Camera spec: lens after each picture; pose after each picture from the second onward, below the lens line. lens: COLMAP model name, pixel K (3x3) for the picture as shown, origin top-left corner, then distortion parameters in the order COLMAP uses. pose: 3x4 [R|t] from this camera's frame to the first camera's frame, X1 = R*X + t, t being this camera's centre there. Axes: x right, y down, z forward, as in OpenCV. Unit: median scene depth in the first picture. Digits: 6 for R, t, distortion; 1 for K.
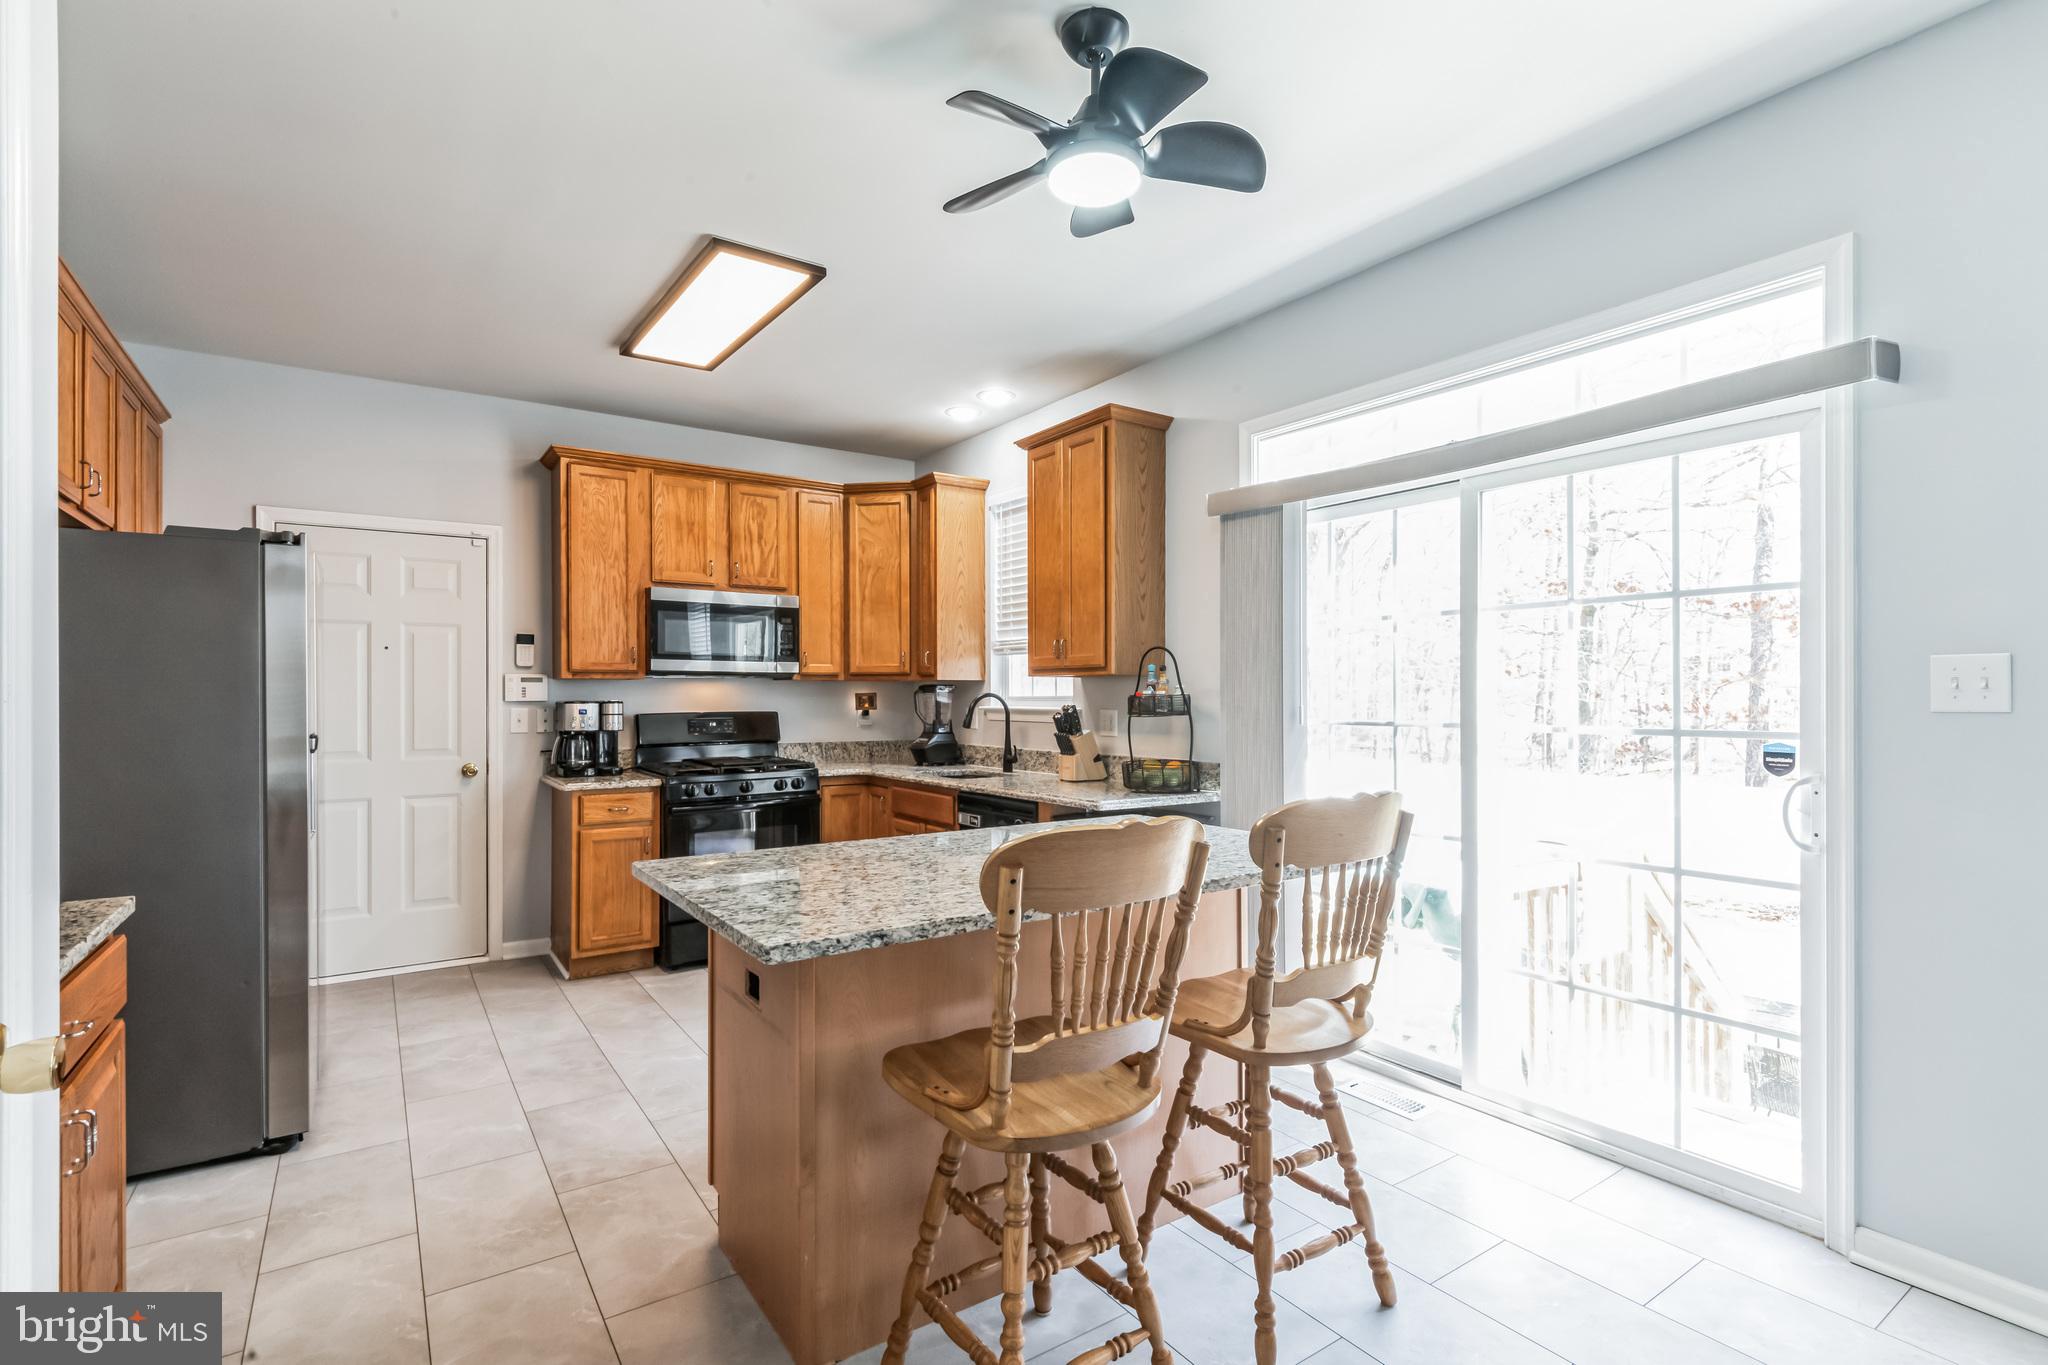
lens RADIAL K [[962.8, 0, 1026.2], [0, 962.8, 688.2], [0, 0, 1]] dist [0.005947, -0.004334]
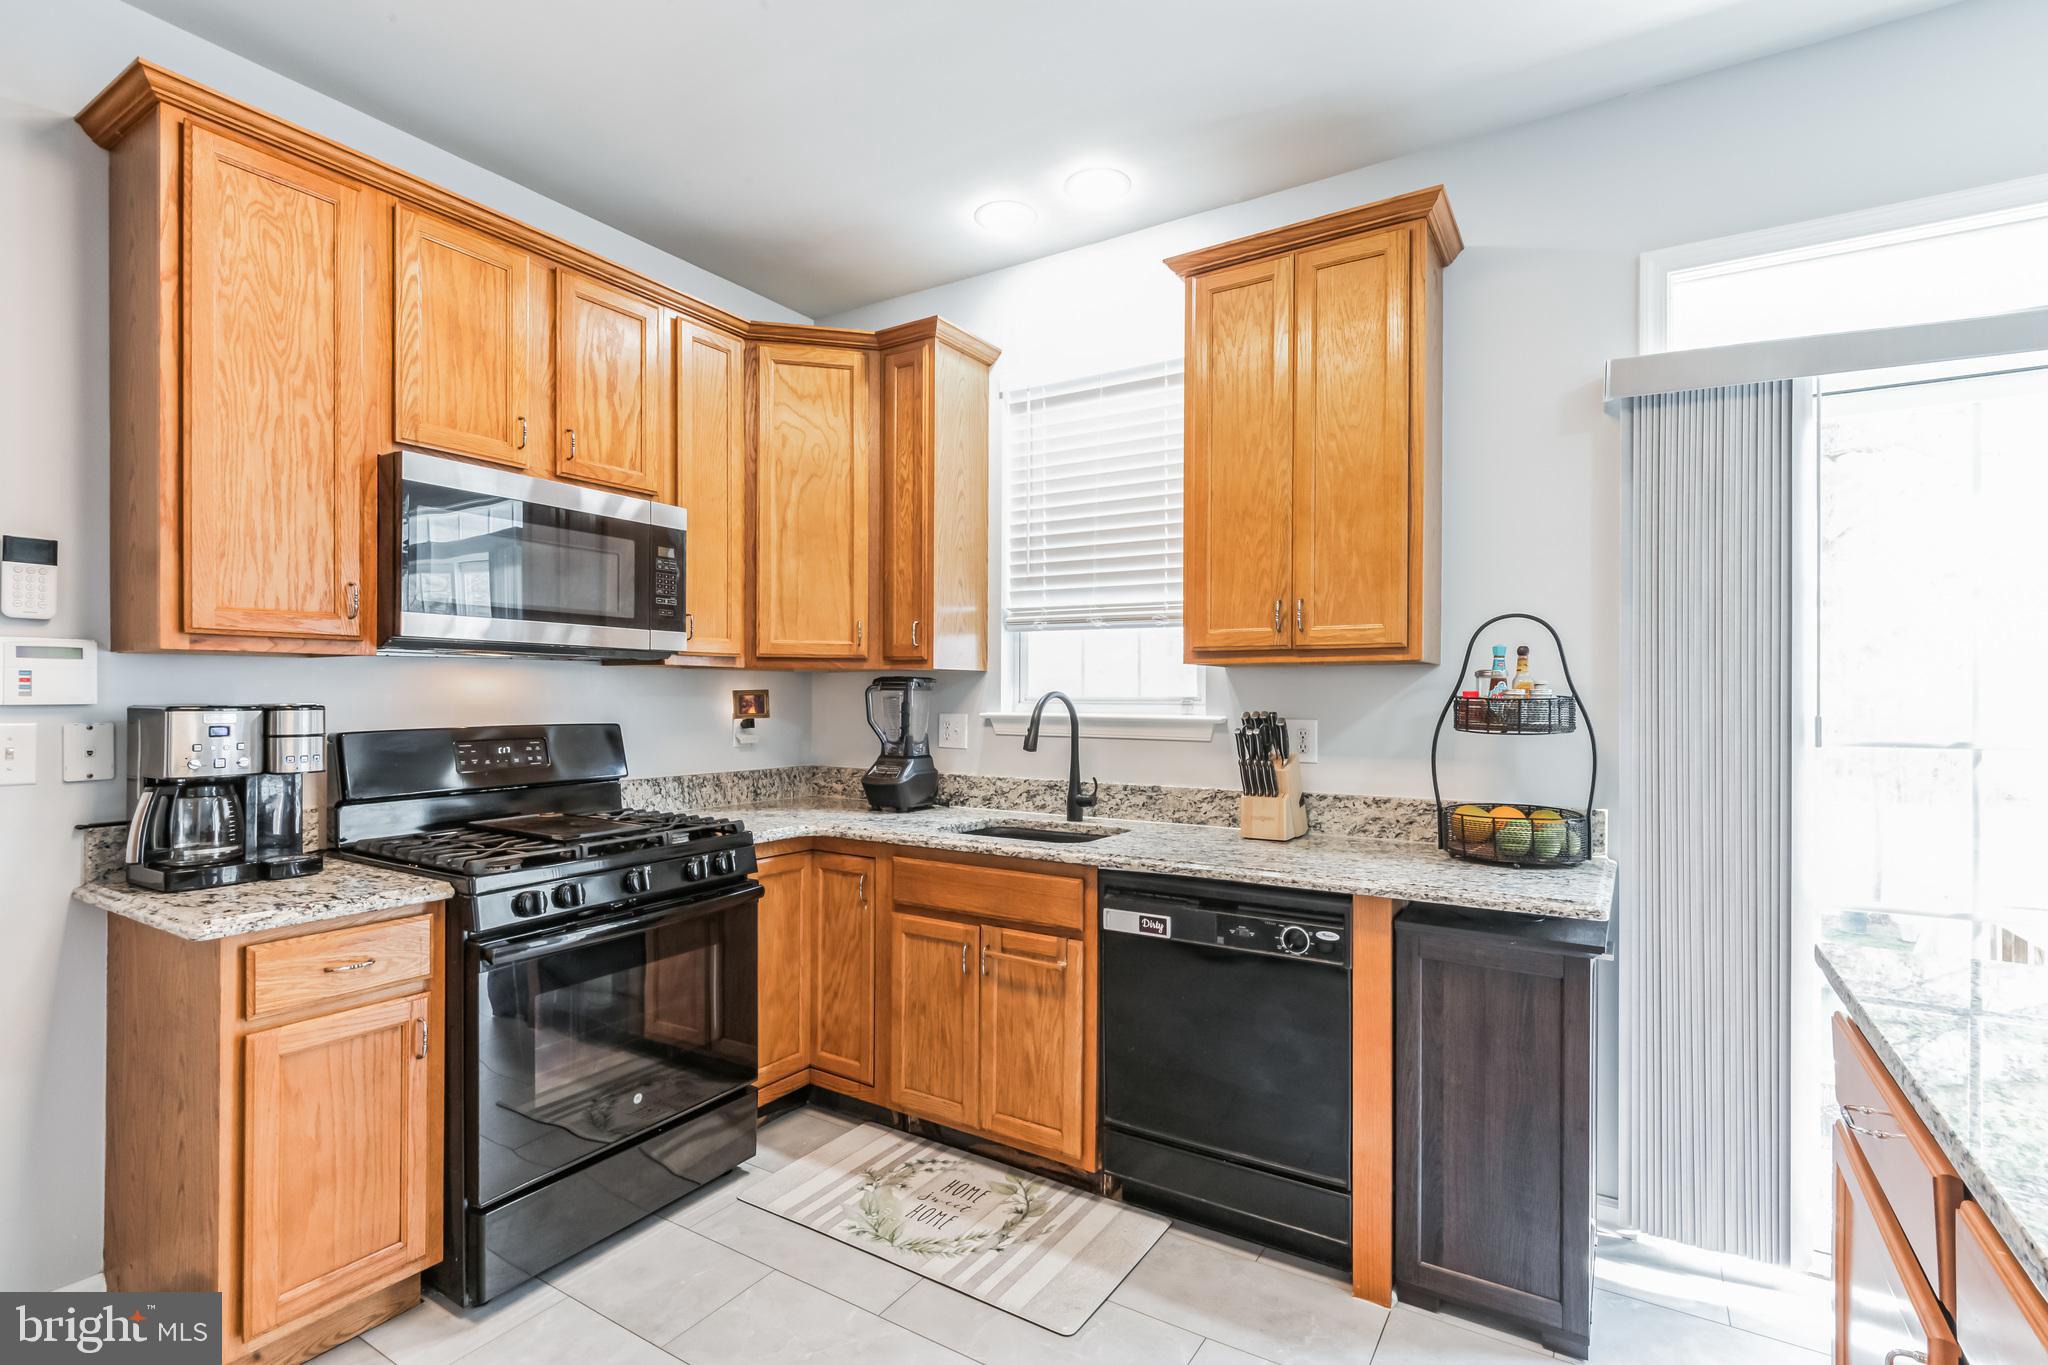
lens RADIAL K [[962.8, 0, 1025.7], [0, 962.8, 689.6], [0, 0, 1]] dist [0.005947, -0.004334]
pose [[0.917605, 0.006189, 0.397446, -0.296102], [-0.007425, 0.999971, 0.001571, 0.003289], [-0.397425, -0.004393, 0.917624, 0.463556]]
